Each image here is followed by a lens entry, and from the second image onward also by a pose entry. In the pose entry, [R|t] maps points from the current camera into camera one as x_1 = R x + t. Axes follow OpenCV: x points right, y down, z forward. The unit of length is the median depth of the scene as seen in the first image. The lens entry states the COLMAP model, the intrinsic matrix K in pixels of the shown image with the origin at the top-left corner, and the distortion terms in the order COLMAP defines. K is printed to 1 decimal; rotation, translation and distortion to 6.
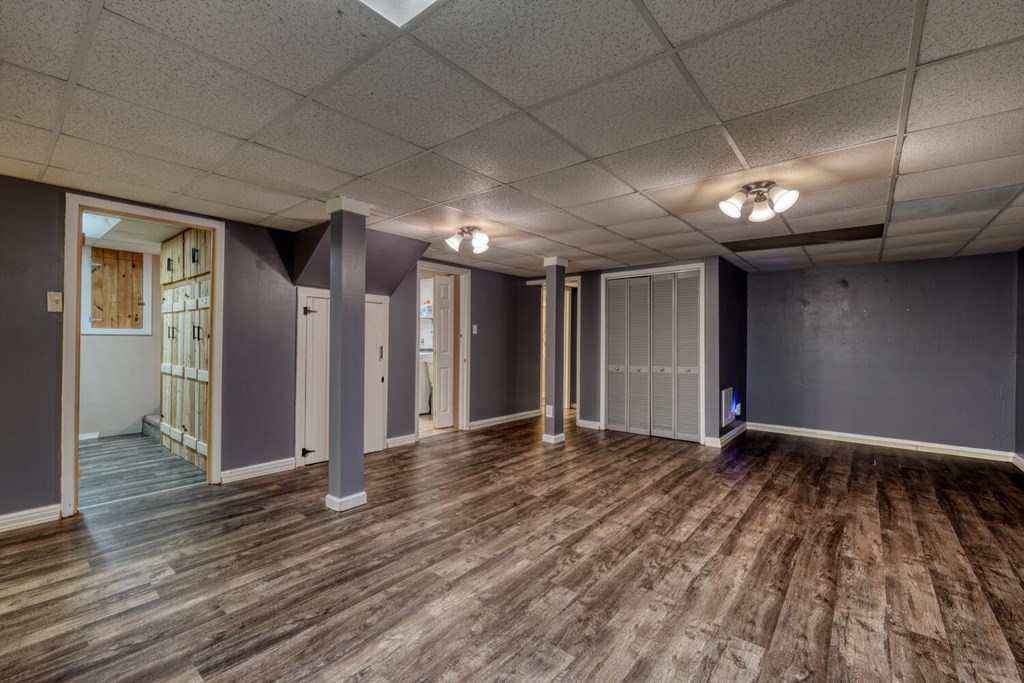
lens RADIAL K [[432.9, 0, 509.1], [0, 432.9, 341.1], [0, 0, 1]] dist [-0.000732, 0.000366]
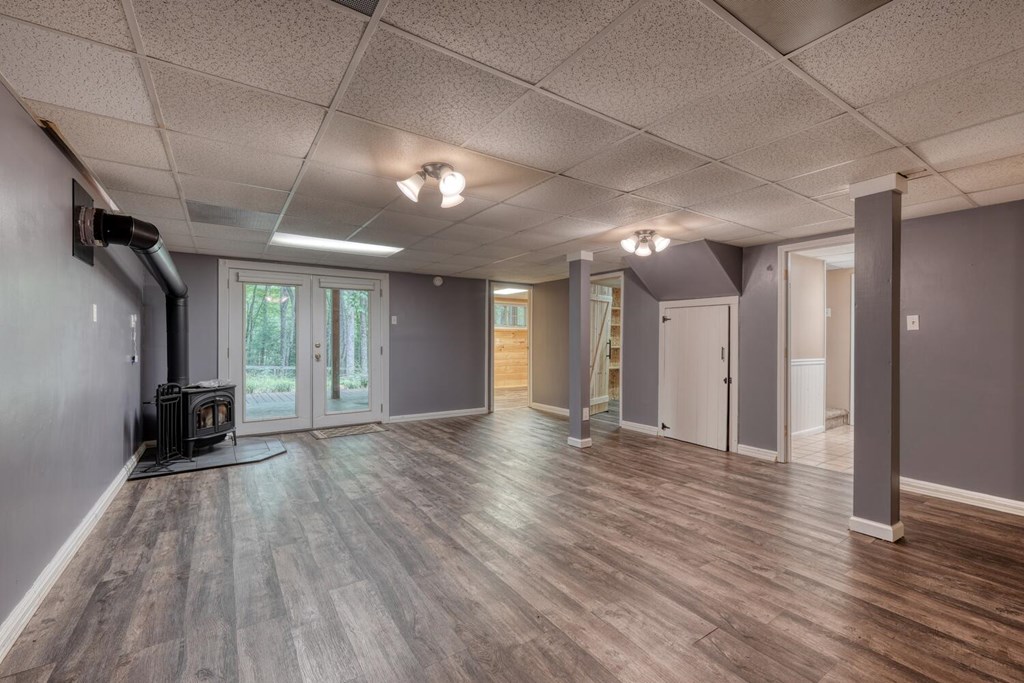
lens RADIAL K [[432.9, 0, 509.9], [0, 432.9, 342.4], [0, 0, 1]] dist [-0.000732, 0.000366]
pose [[-0.289480, -0.008816, -0.957144, 1.098452], [-0.004982, 0.999958, -0.007704, 0.015492], [0.957171, 0.002538, -0.289511, 1.100950]]
